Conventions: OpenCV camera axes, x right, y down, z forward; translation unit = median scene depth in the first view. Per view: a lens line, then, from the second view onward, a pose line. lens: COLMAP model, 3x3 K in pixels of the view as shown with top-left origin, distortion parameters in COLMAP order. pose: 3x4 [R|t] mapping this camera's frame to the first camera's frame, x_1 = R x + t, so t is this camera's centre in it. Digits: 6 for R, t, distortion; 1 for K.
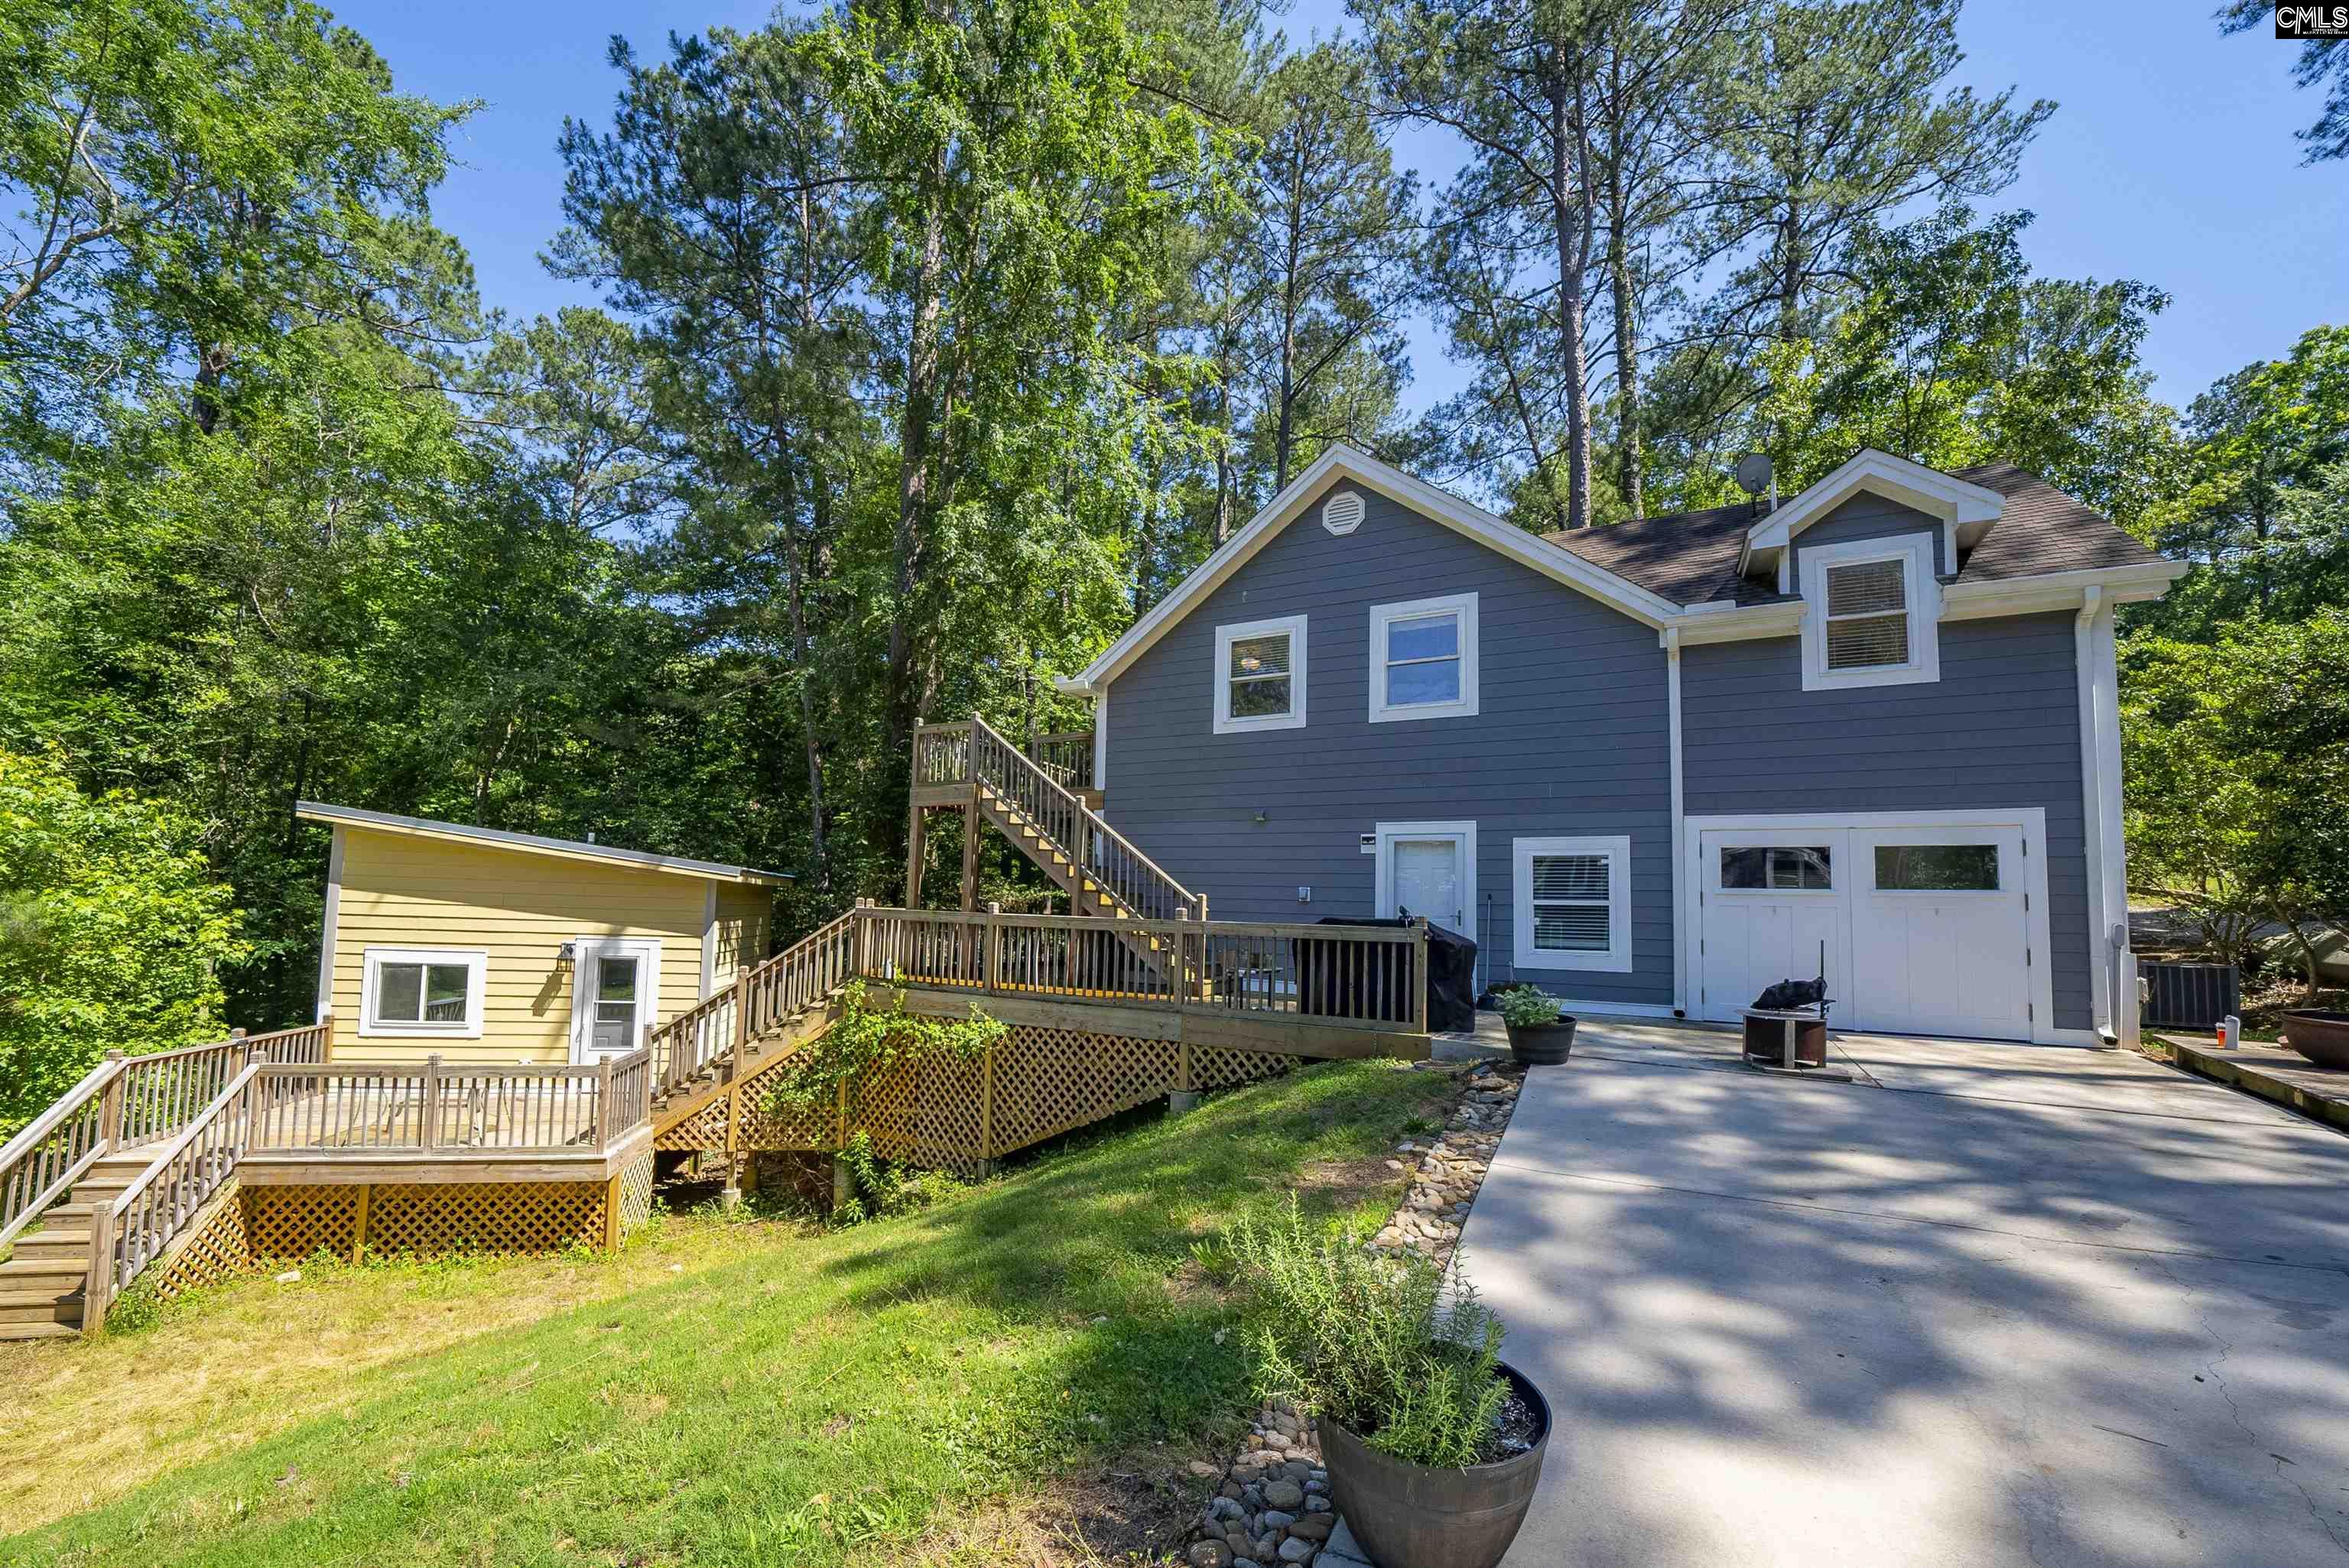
lens RADIAL K [[876.0, 0, 1165.6], [0, 876.0, 802.6], [0, 0, 1]] dist [-0.021033, 0.000336]
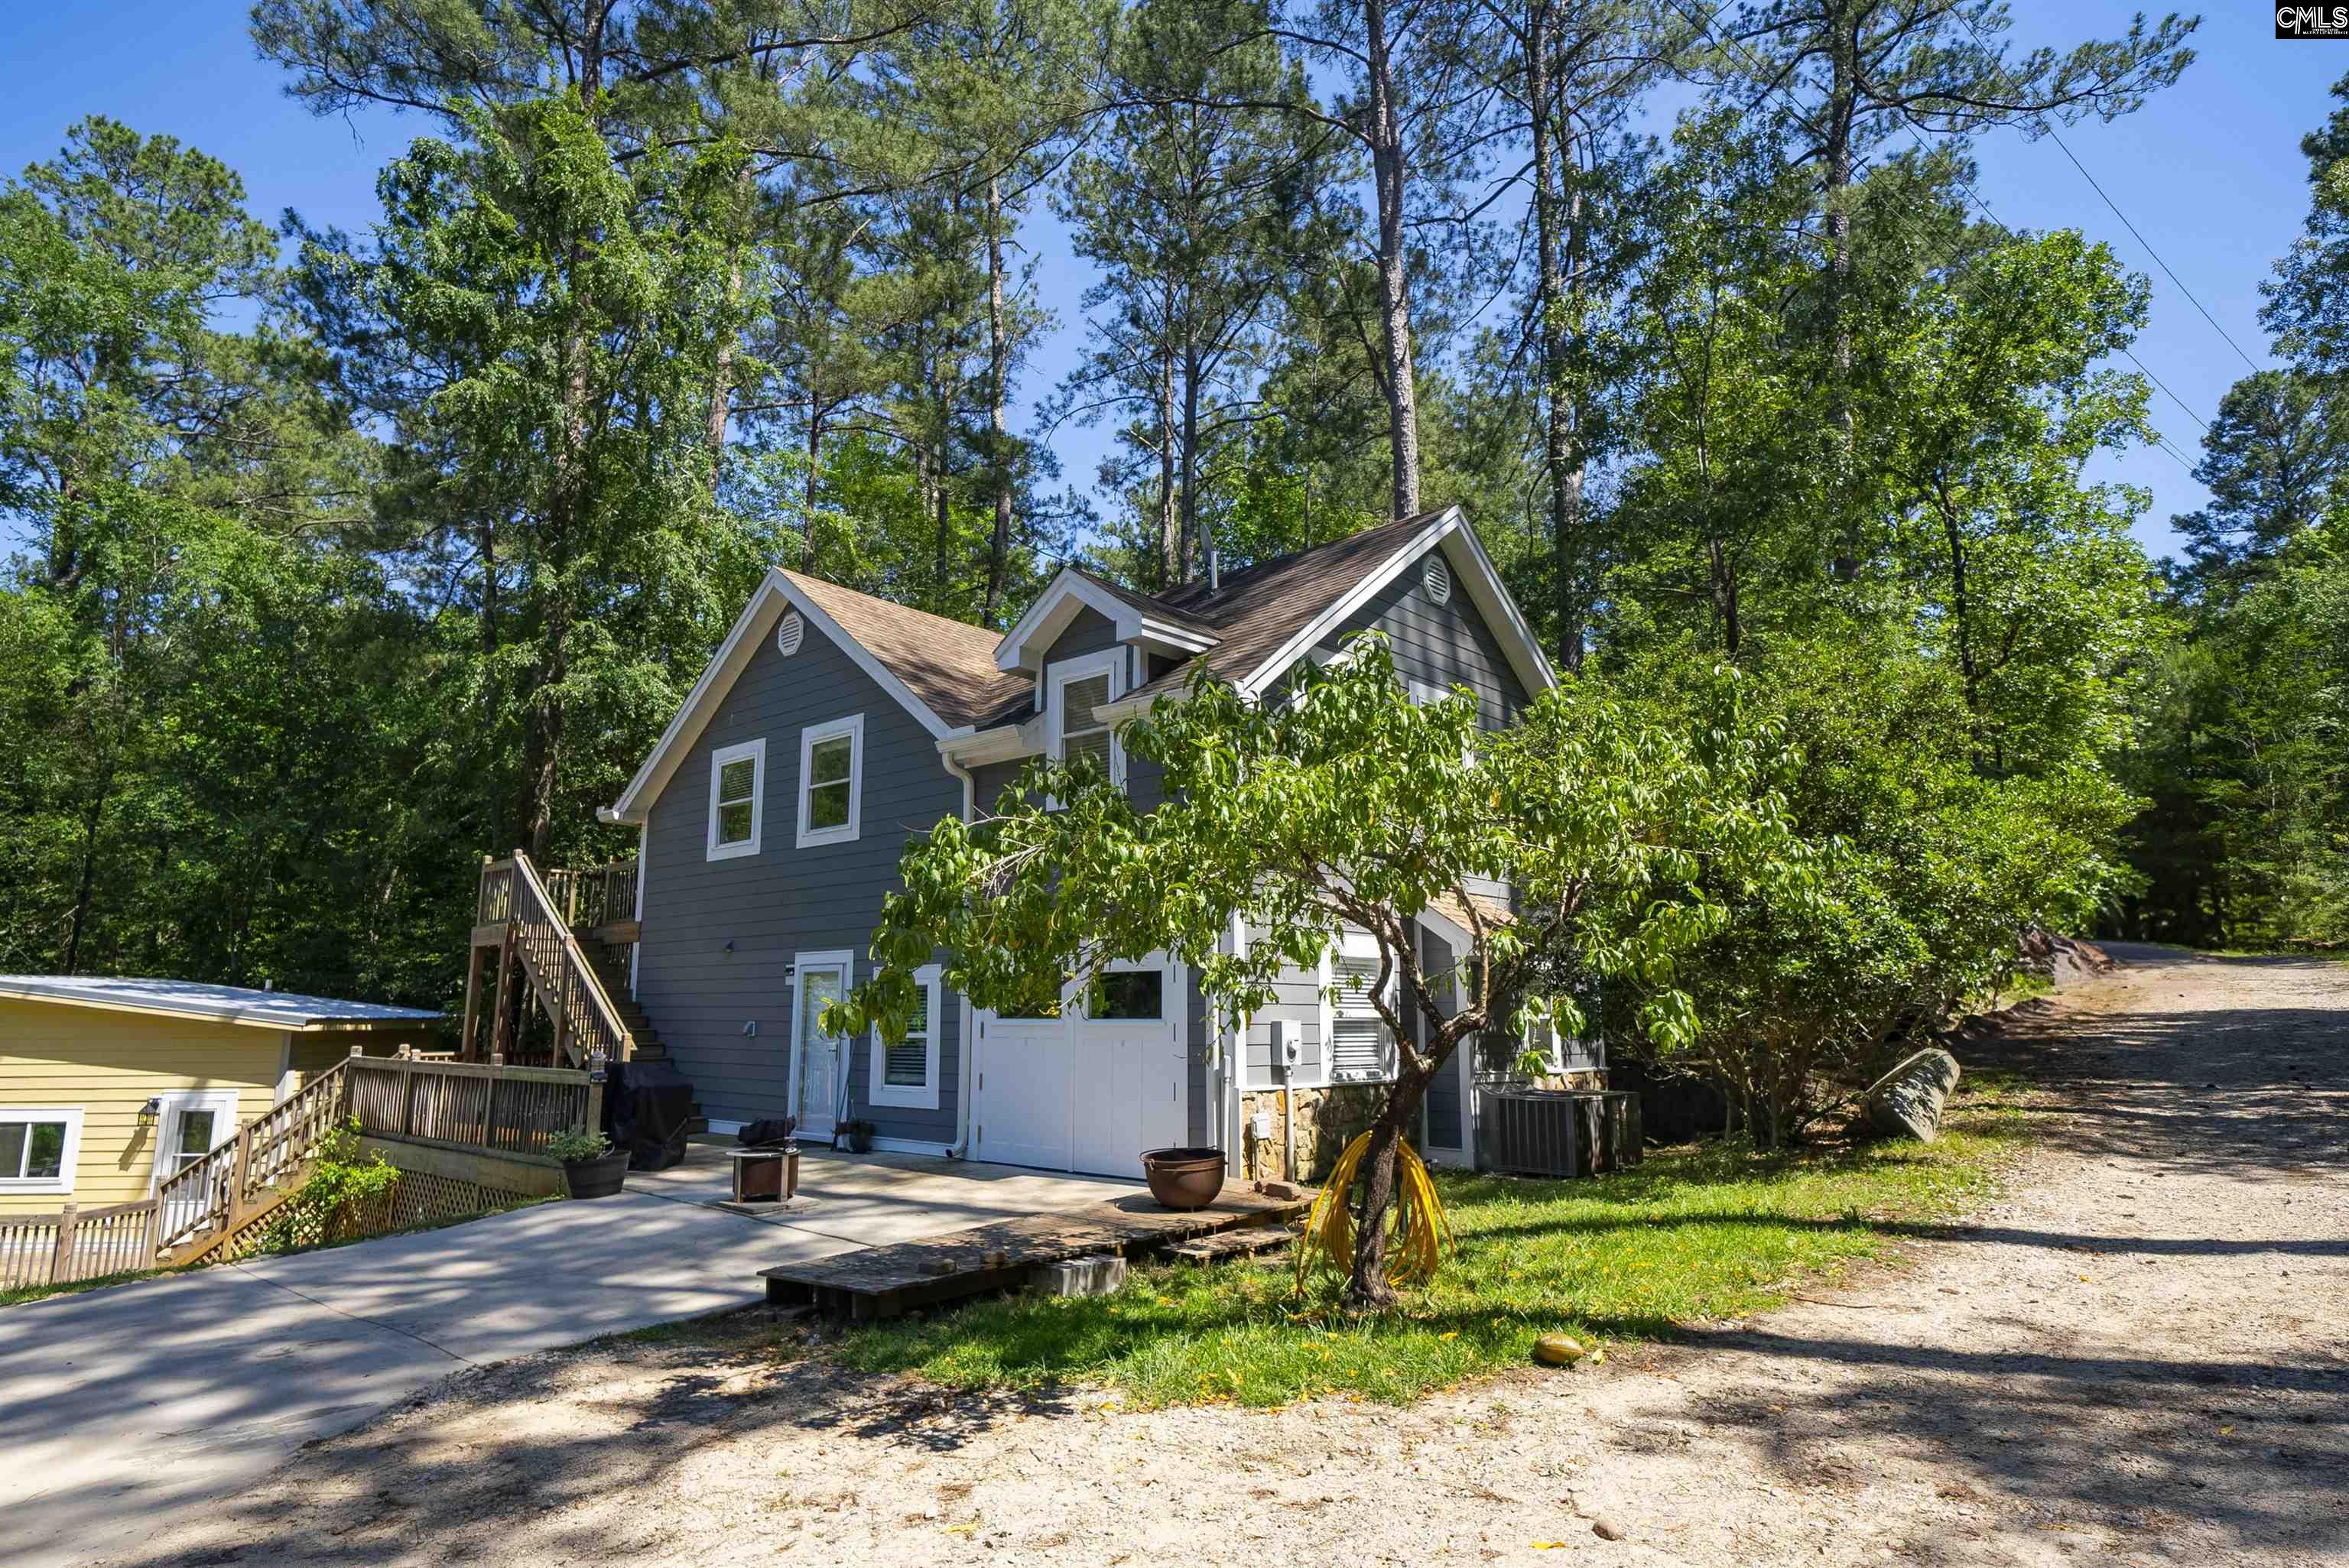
lens RADIAL K [[1221.3, 0, 1144.6], [0, 1221.3, 741.9], [0, 0, 1]] dist [0.022025, -0.000057]
pose [[0.973633, -0.077643, -0.214502, 0.991375], [0.056161, 0.992938, -0.104496, -0.048745], [0.221101, 0.089694, 0.971118, -0.273633]]
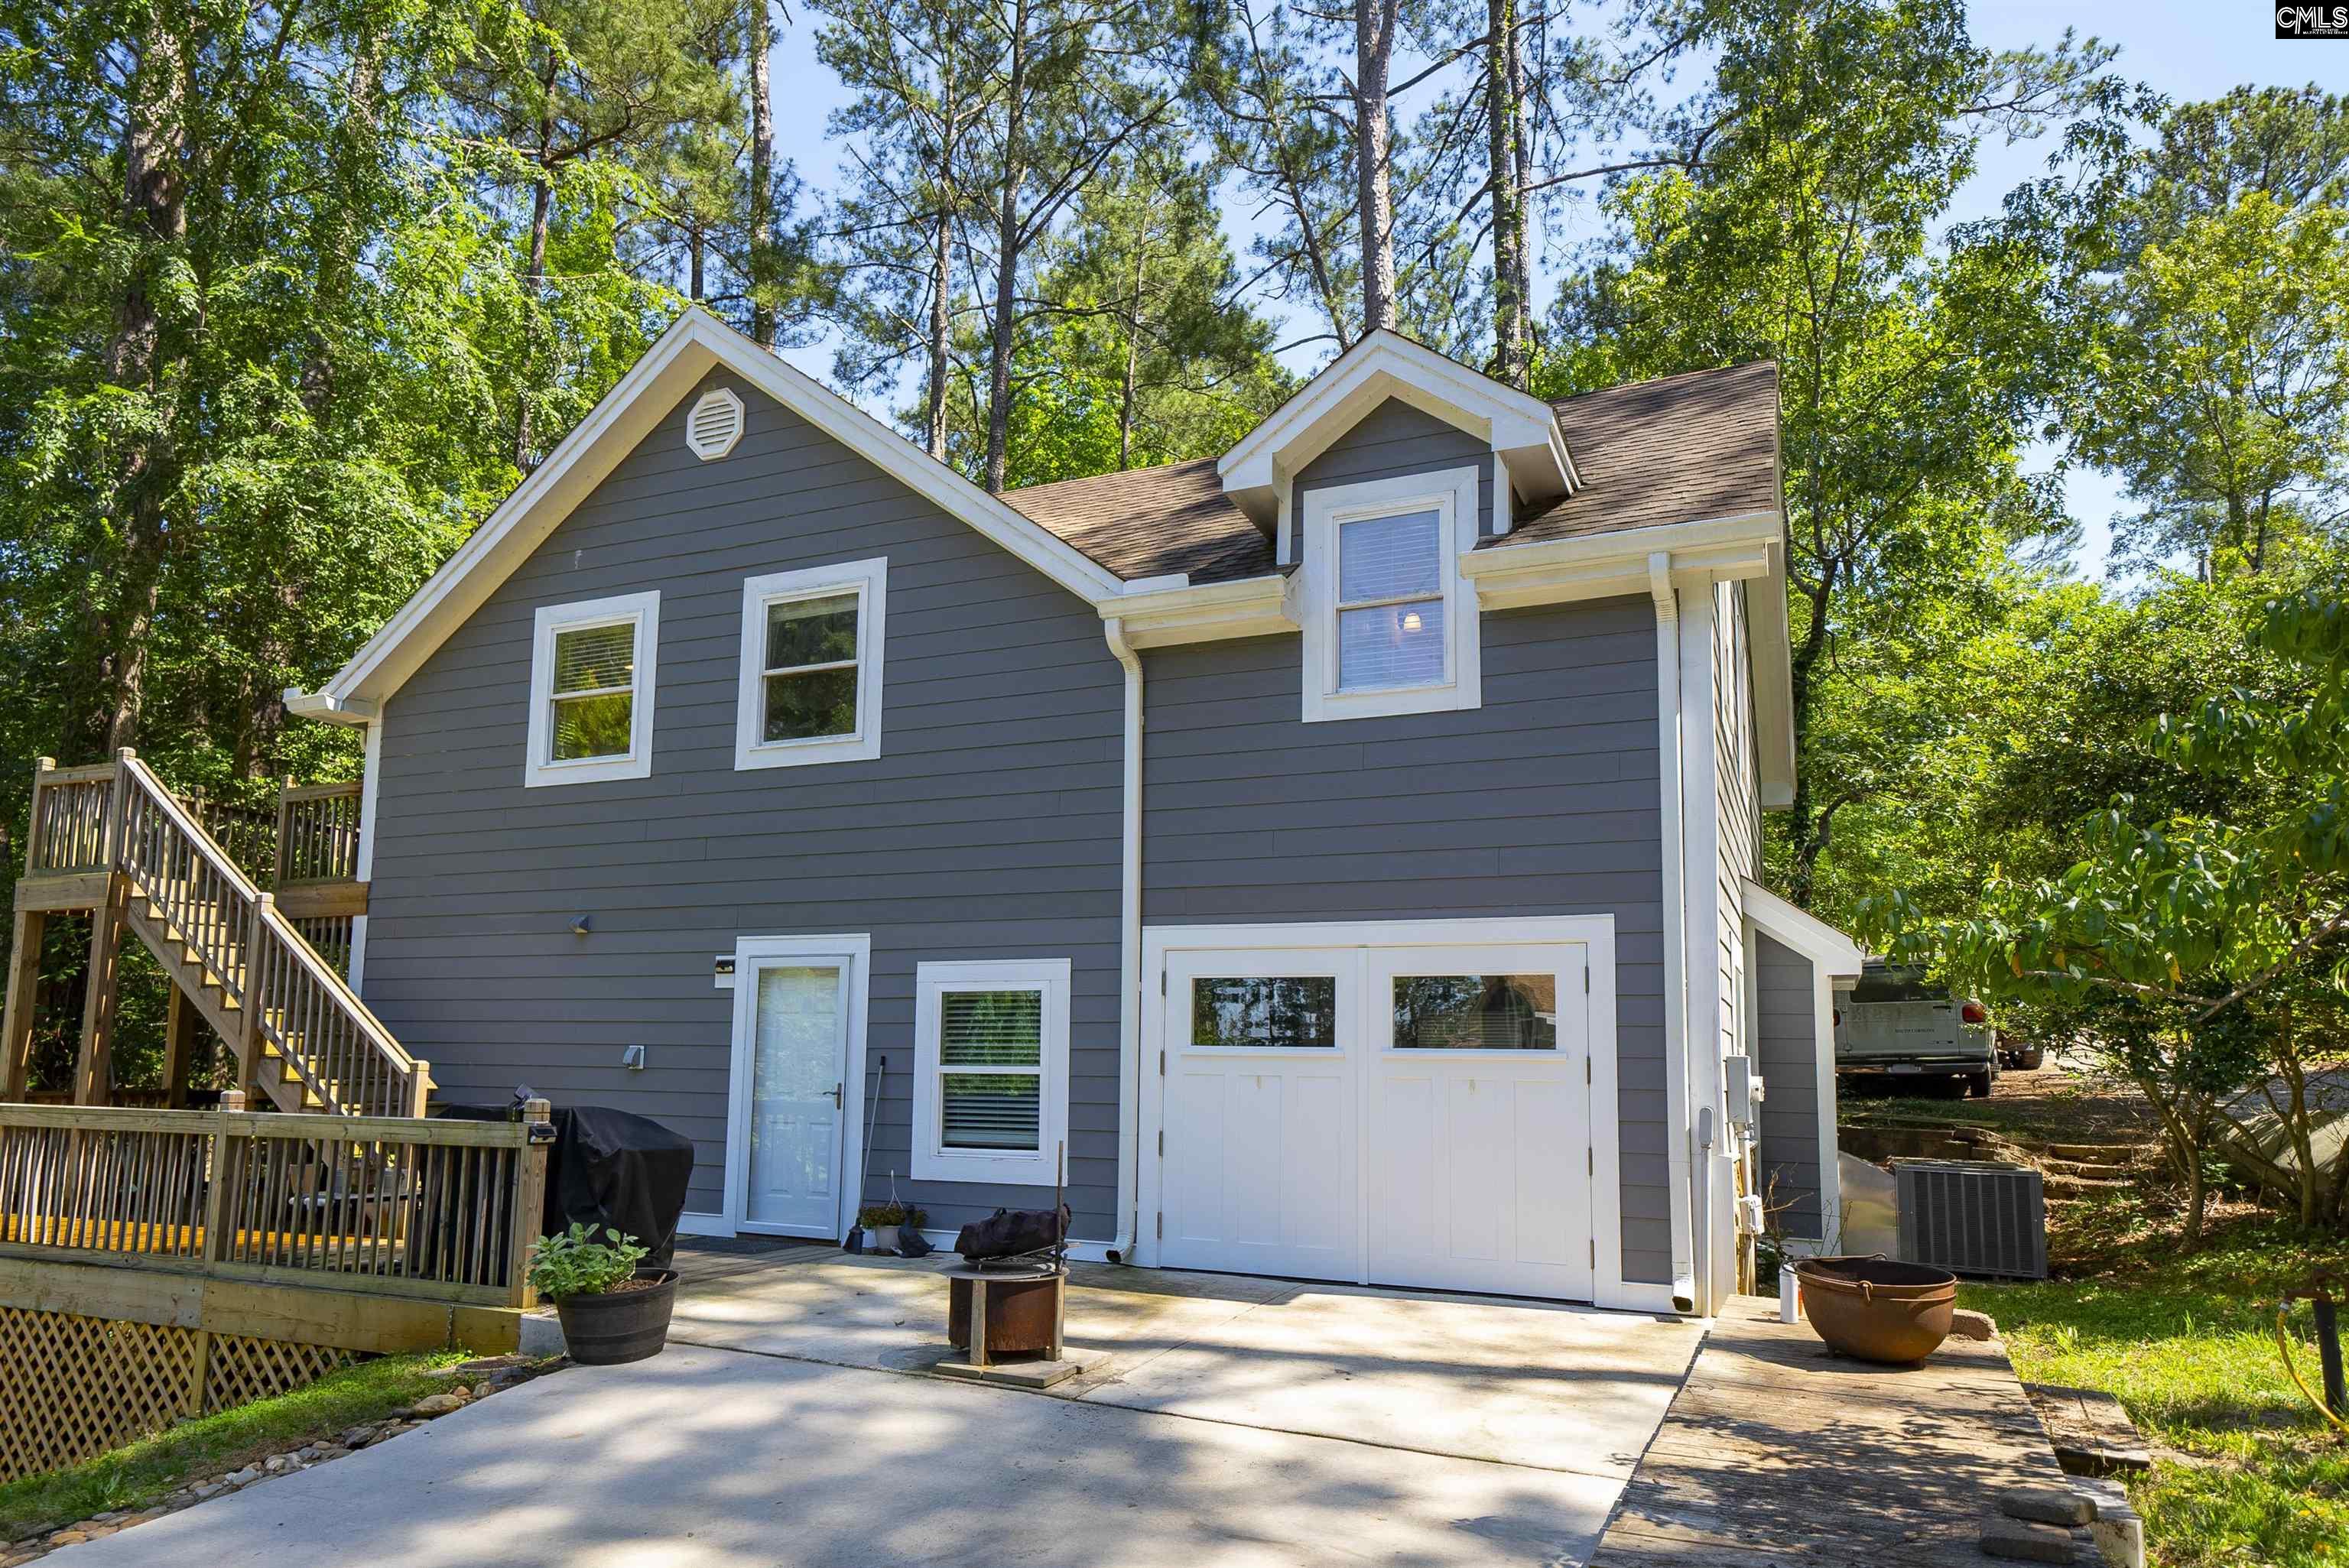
lens RADIAL K [[1410.2, 0, 1137.7], [0, 1410.2, 830.9], [0, 0, 1]] dist [0.026245, 0.000394]
pose [[0.996829, 0.002717, 0.079524, 0.467509], [0.000902, 0.998967, -0.045438, -0.005652], [-0.079565, 0.045366, 0.995797, 0.013257]]
